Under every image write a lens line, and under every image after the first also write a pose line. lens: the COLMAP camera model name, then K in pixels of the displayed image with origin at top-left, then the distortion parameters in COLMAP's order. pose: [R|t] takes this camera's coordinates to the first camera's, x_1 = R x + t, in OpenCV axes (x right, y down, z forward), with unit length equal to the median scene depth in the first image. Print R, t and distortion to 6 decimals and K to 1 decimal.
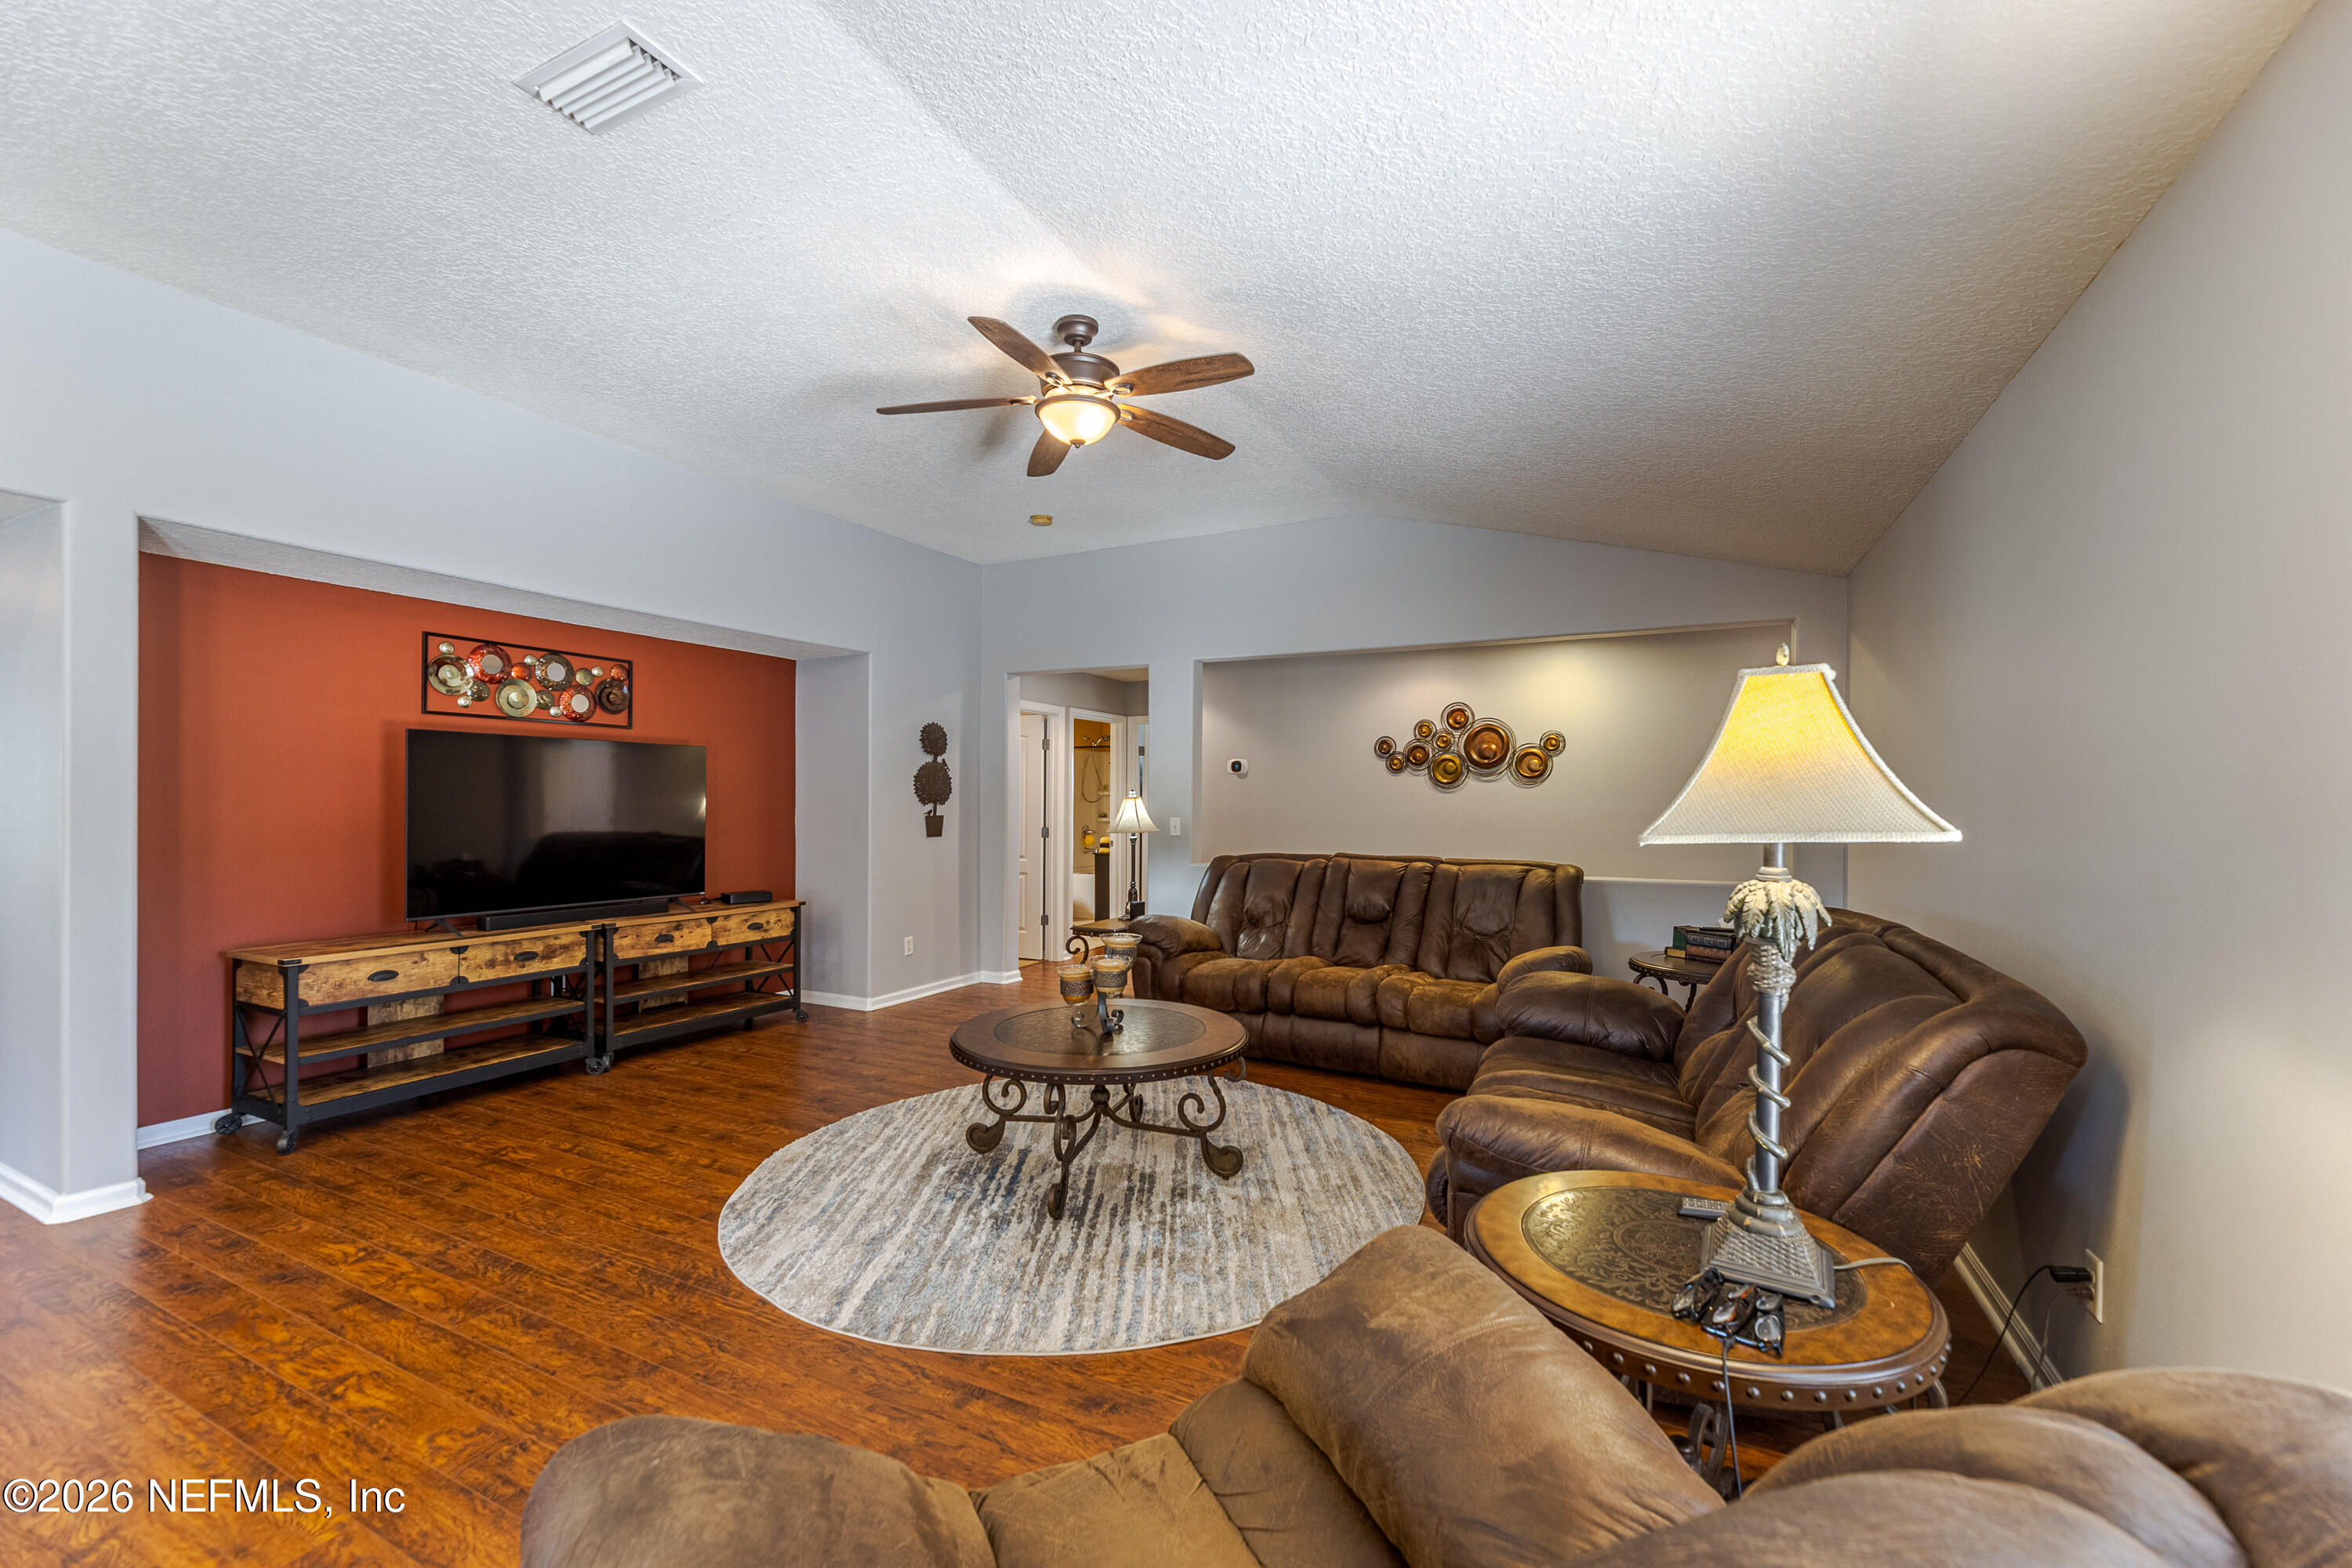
lens RADIAL K [[961.4, 0, 1184.2], [0, 961.4, 788.7], [0, 0, 1]] dist [-0.002185, -0.000033]
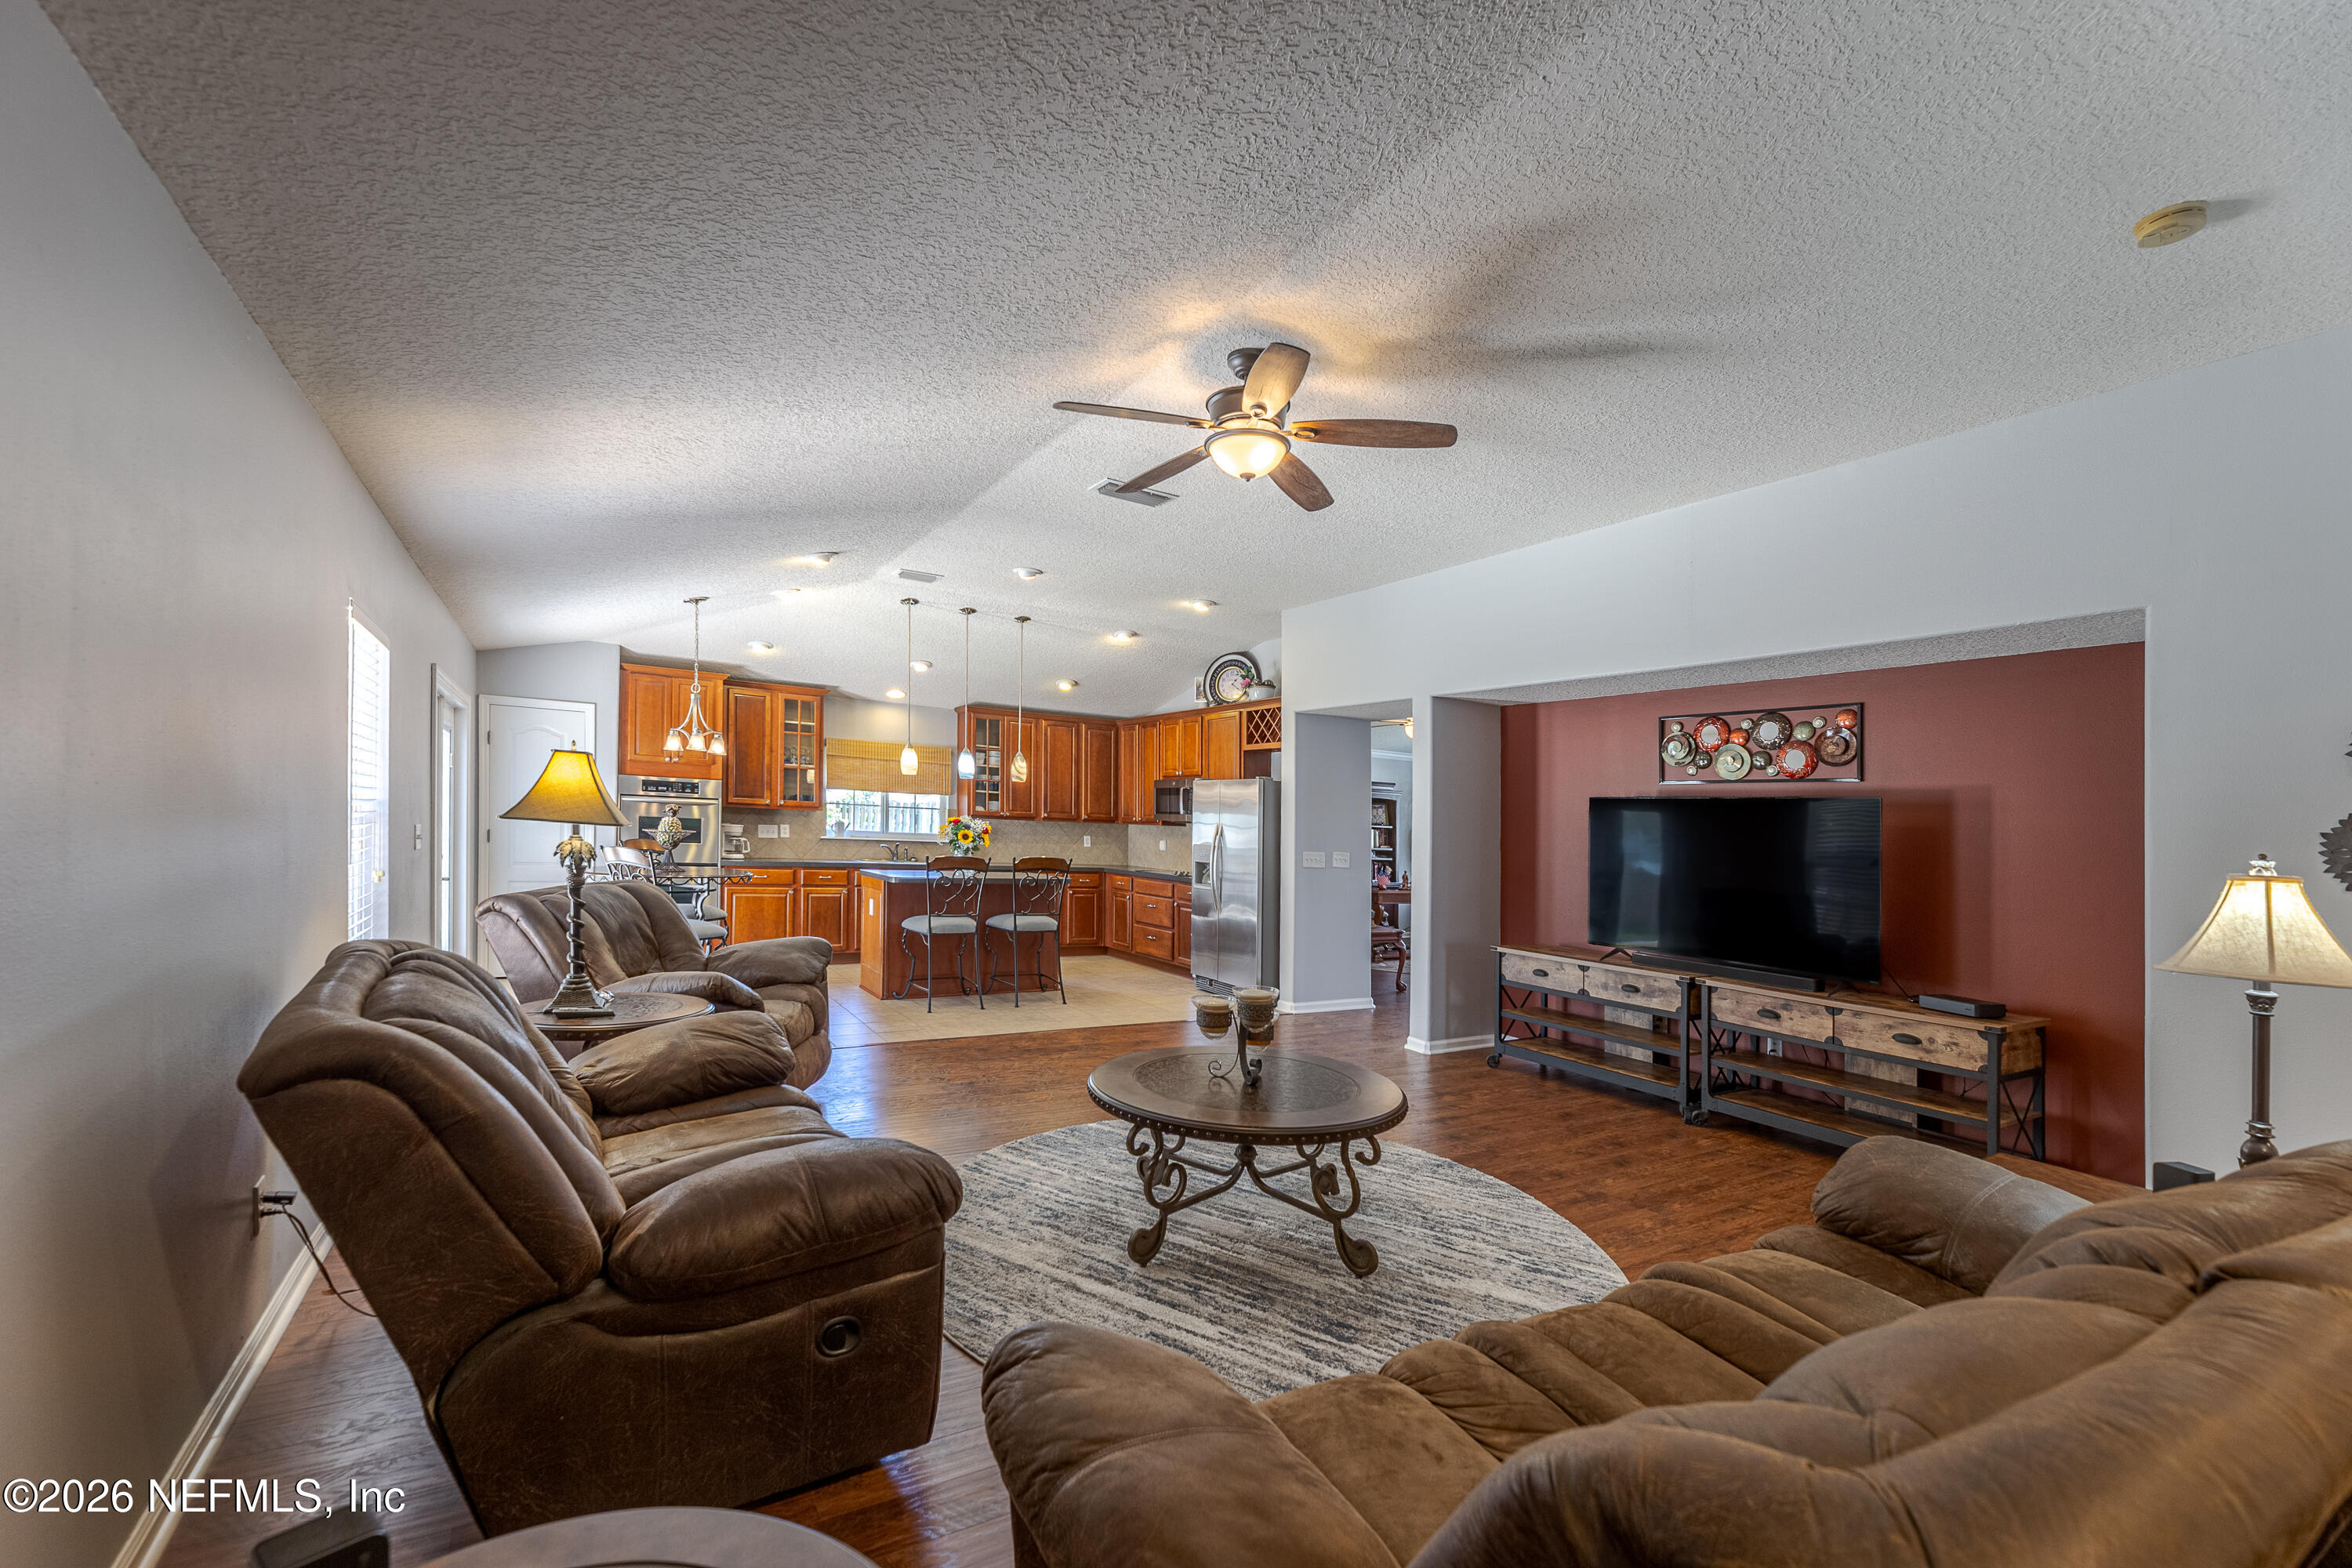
lens RADIAL K [[961.4, 0, 1176.3], [0, 961.4, 807.8], [0, 0, 1]] dist [-0.002185, -0.000033]
pose [[-0.538606, -0.043756, -0.841421, 0.522871], [-0.032567, 0.998985, -0.031103, 0.009295], [0.841928, 0.010650, -0.539484, 1.018985]]
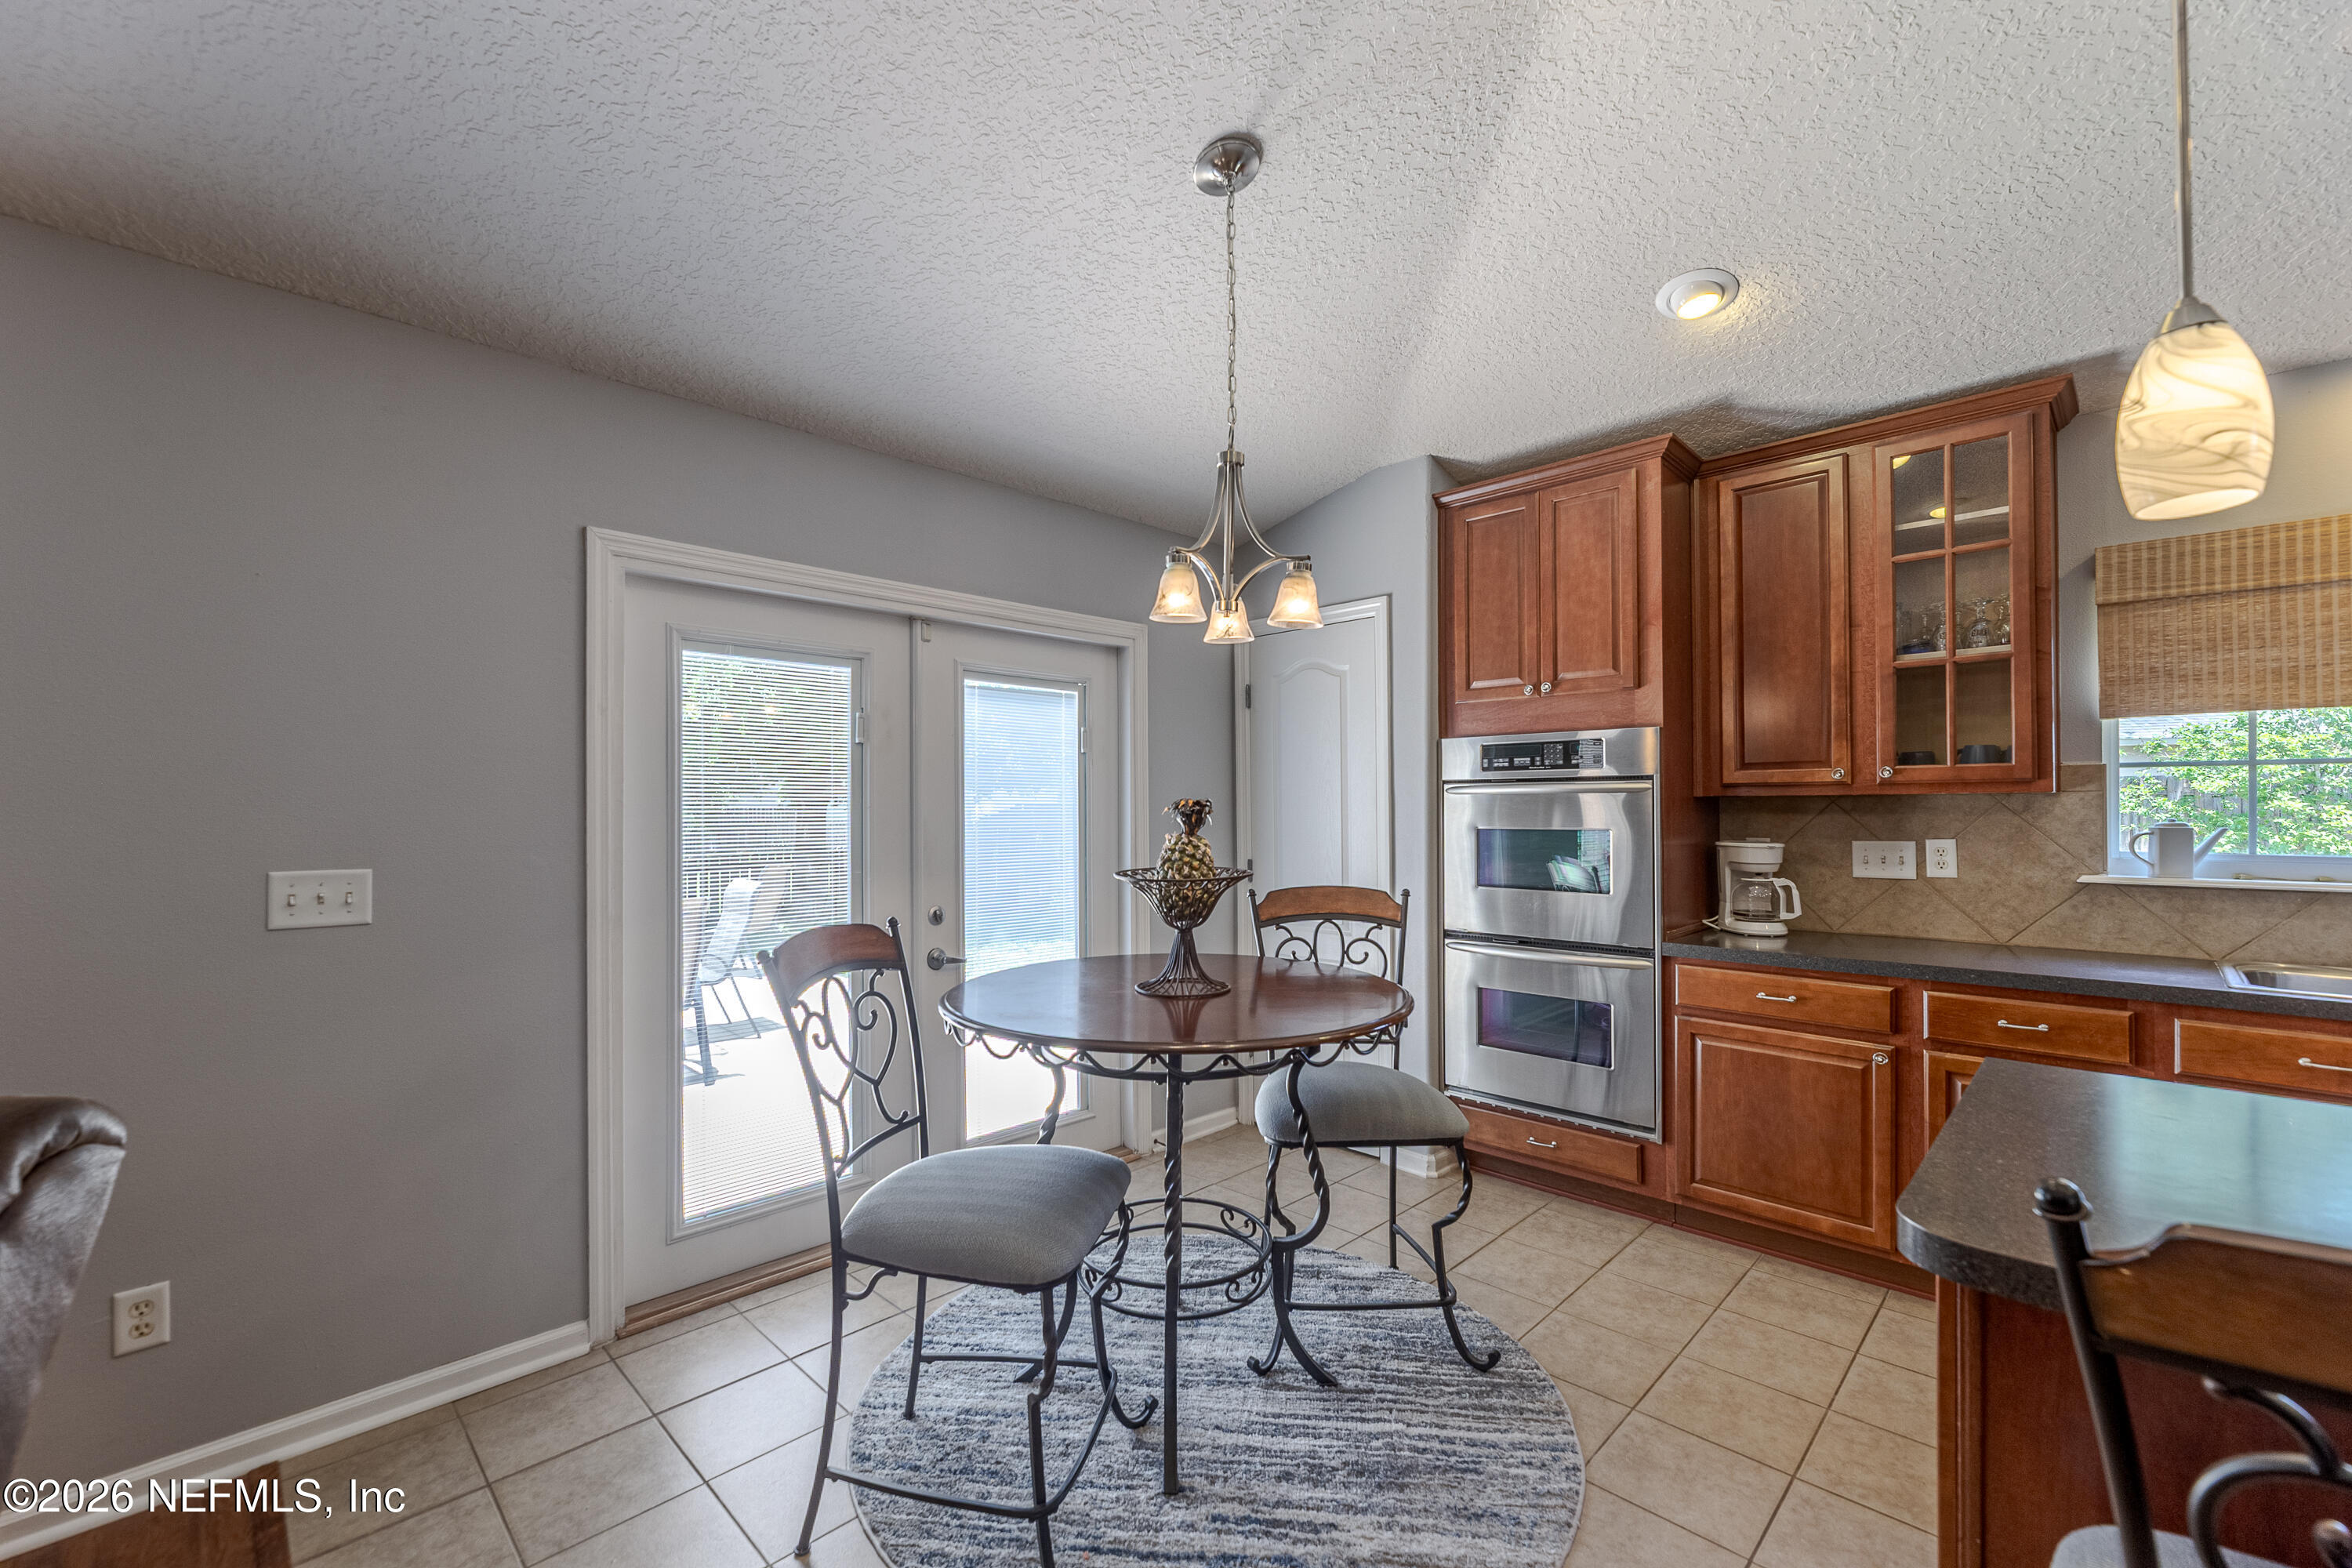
lens RADIAL K [[961.4, 0, 1167.8], [0, 961.4, 801.3], [0, 0, 1]] dist [-0.002185, -0.000033]
pose [[-0.944893, 0.003759, 0.327359, -0.358250], [-0.002327, 0.999832, -0.018198, -0.003047], [-0.327372, -0.017957, -0.944725, 0.136540]]
